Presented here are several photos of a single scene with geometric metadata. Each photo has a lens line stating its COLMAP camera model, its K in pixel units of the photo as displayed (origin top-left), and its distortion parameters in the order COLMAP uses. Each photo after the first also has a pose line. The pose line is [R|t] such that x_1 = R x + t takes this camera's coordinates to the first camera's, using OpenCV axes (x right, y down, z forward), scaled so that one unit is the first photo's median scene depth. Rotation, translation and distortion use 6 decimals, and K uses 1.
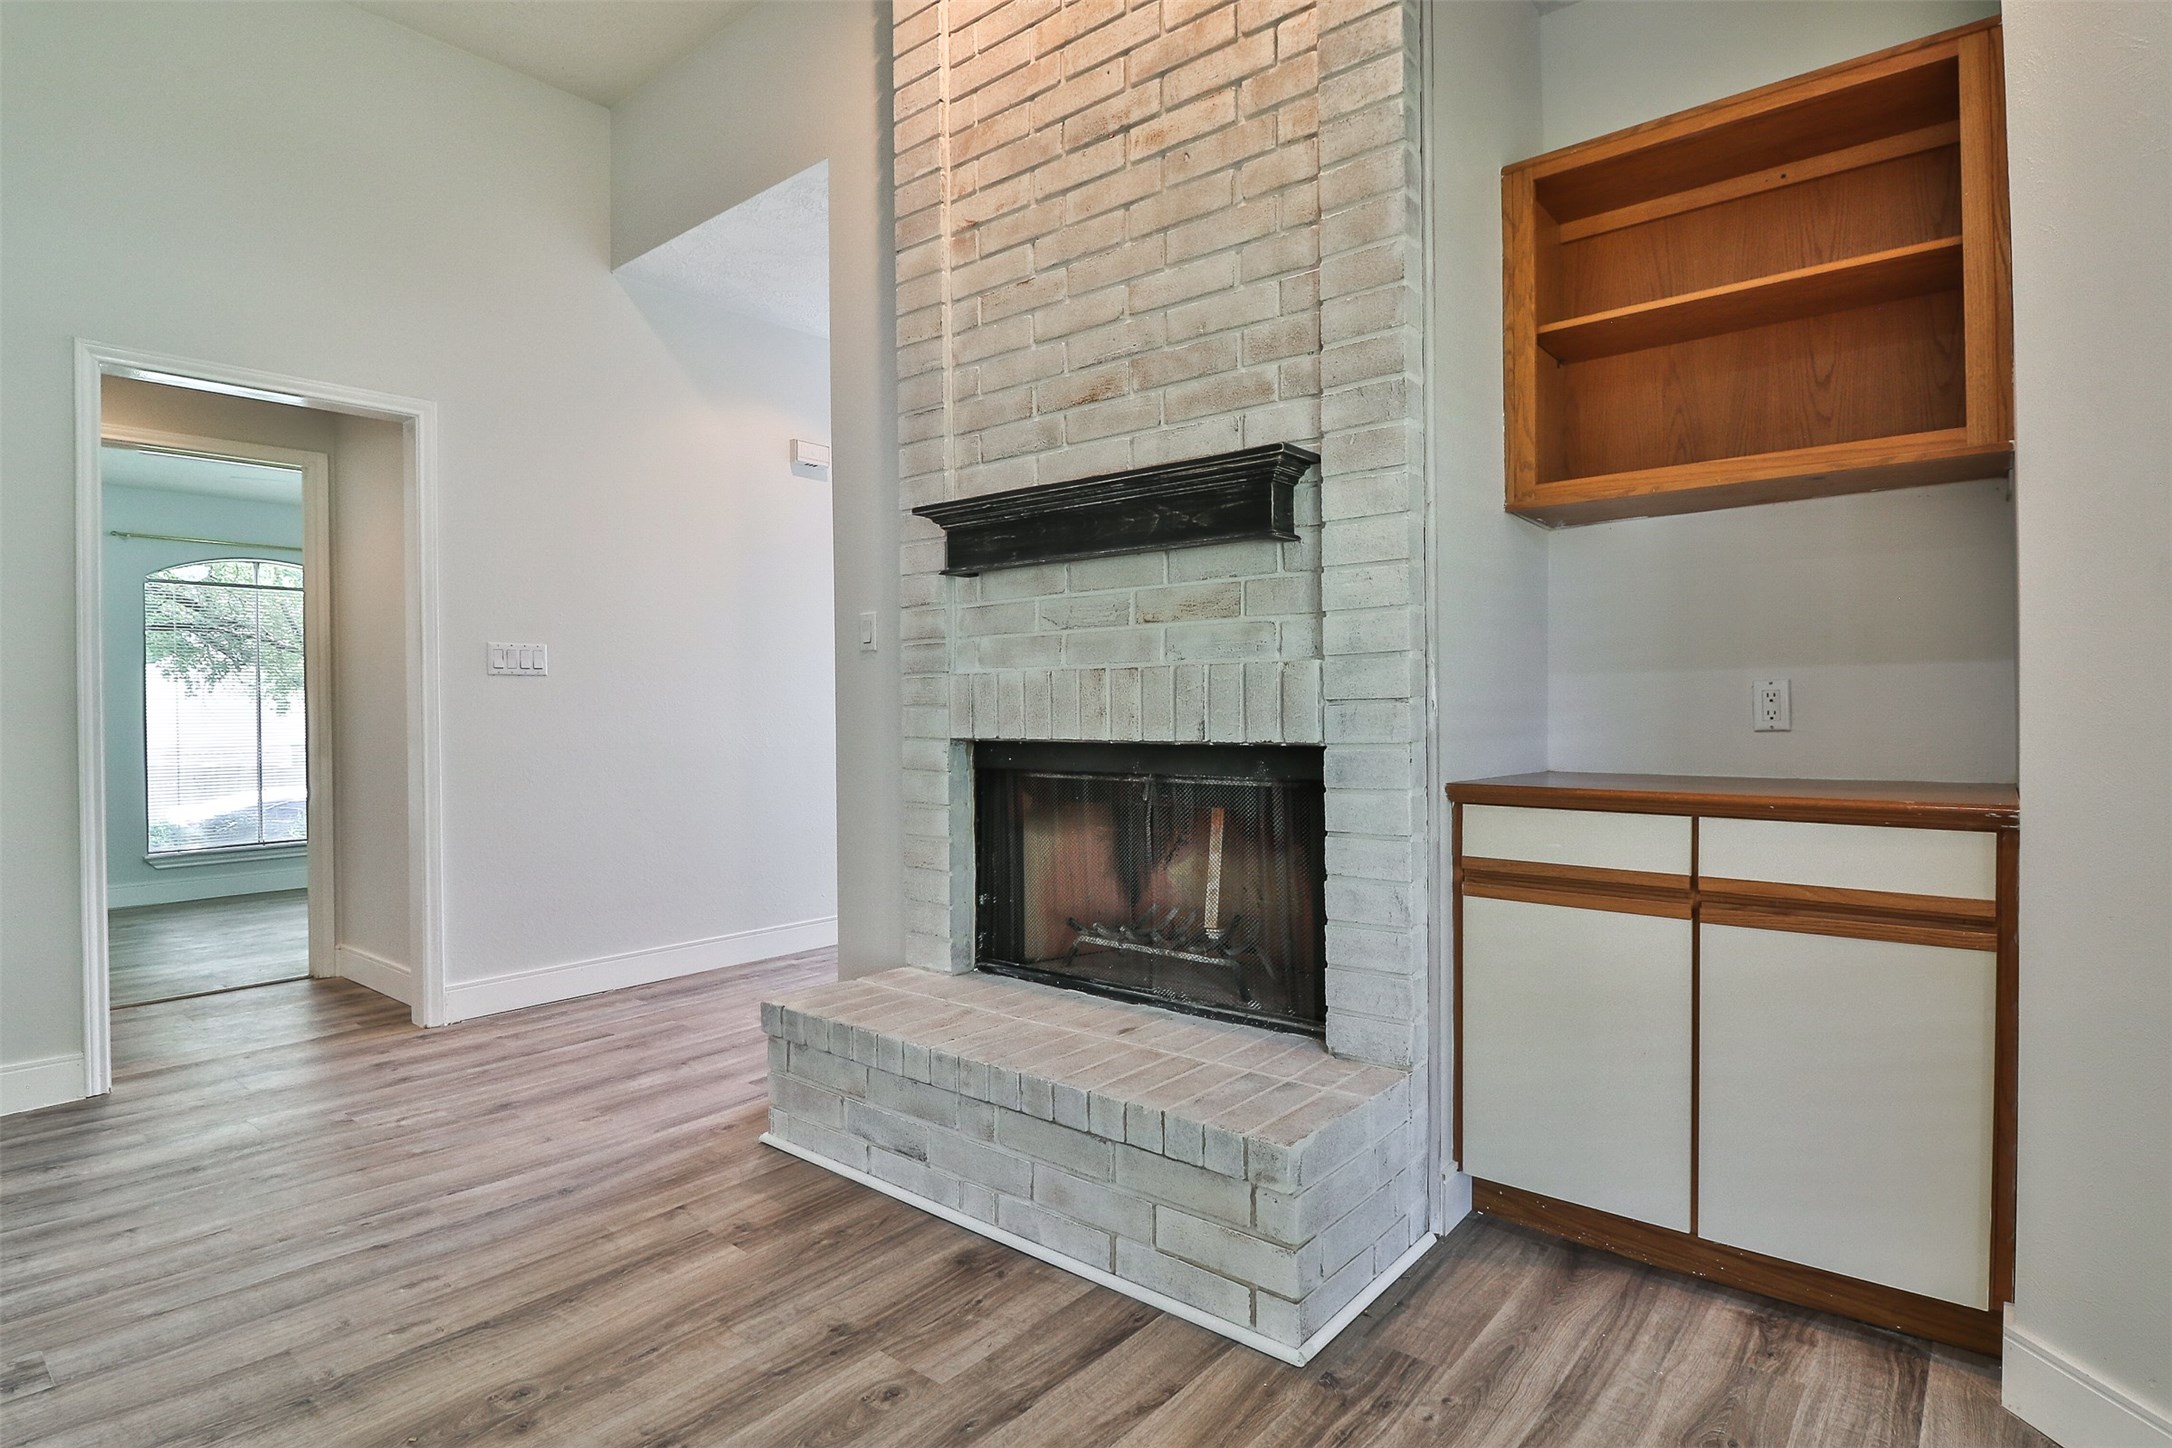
lens RADIAL K [[1115.2, 0, 1063.4], [0, 1115.2, 718.3], [0, 0, 1]] dist [-0.003425, -0.011140]
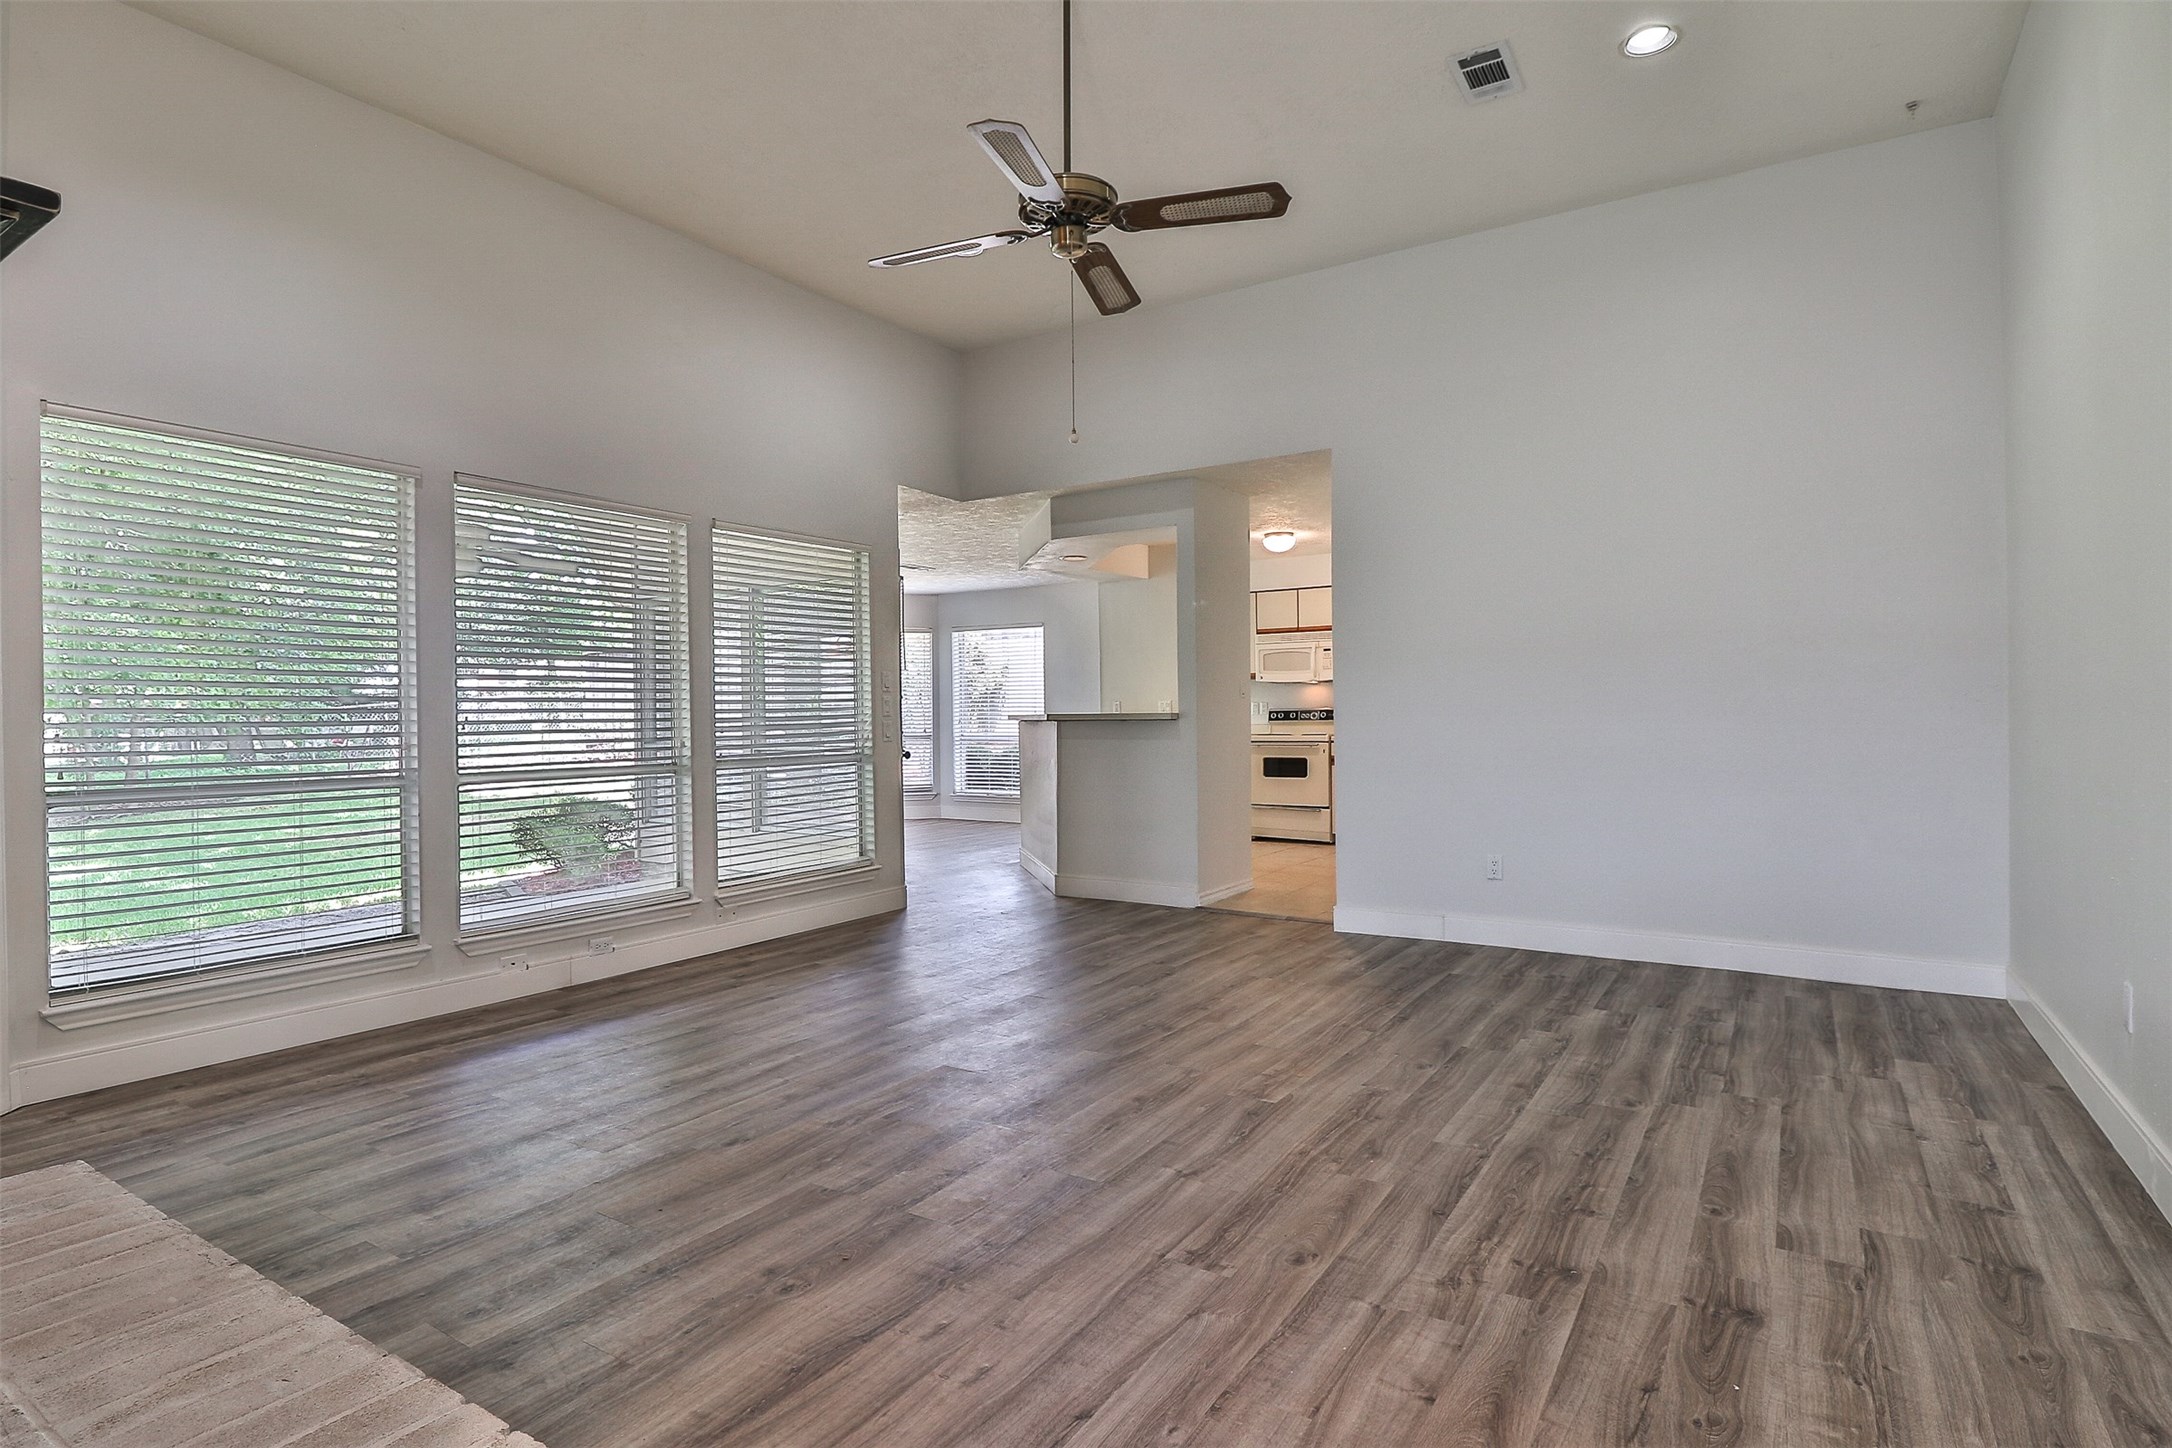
lens RADIAL K [[1115.2, 0, 1068.0], [0, 1115.2, 714.8], [0, 0, 1]] dist [-0.003425, -0.011140]
pose [[-0.991460, 0.022420, -0.128470, -0.483497], [0.021697, 0.999740, 0.007023, -0.029715], [0.128594, 0.004175, -0.991688, 1.678246]]
